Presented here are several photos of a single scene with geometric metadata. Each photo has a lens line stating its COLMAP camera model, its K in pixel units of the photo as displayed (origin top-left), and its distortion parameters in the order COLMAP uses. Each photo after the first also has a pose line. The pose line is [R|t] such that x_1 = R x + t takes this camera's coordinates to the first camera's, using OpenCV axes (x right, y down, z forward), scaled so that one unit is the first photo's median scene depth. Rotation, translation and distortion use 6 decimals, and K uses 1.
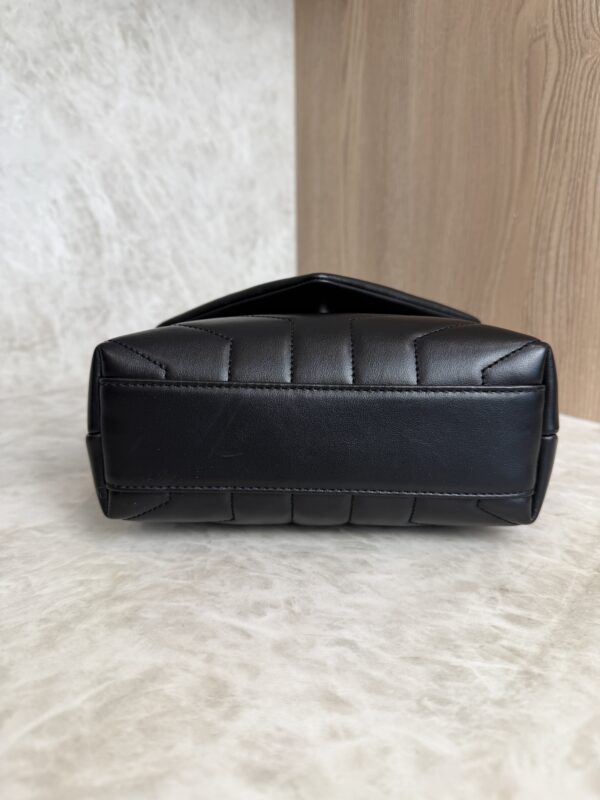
lens RADIAL K [[590.9, 0, 298.4], [0, 590.9, 401.4], [0, 0, 1]] dist [-0.049419, 0.017050]
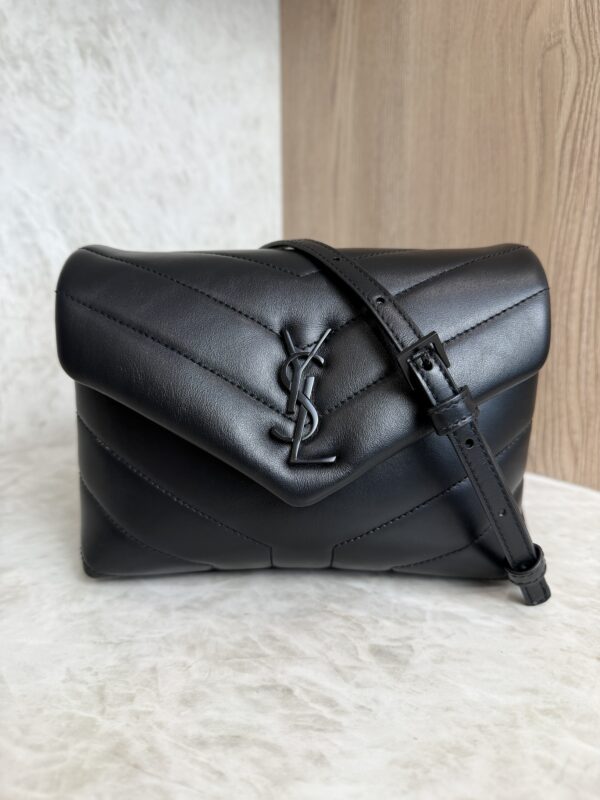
lens RADIAL K [[595.3, 0, 302.6], [0, 595.3, 401.0], [0, 0, 1]] dist [-0.047179, 0.012255]
pose [[0.999942, 0.001857, -0.010585, 0.060771], [-0.002538, 0.997903, -0.064680, -0.054328], [0.010443, 0.064703, 0.997850, 0.186392]]
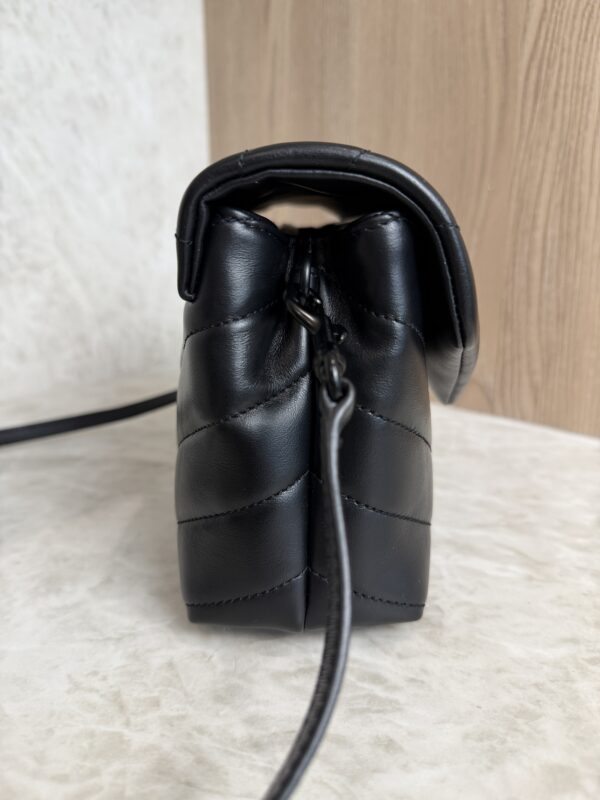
lens RADIAL K [[600.8, 0, 300.0], [0, 600.8, 400.0], [0, 0, 1]] dist [-0.069382, 0.029818]
pose [[0.987049, -0.045366, 0.153871, -0.036208], [0.041788, 0.998777, 0.026407, -0.063948], [-0.154881, -0.019635, 0.987738, 0.252631]]
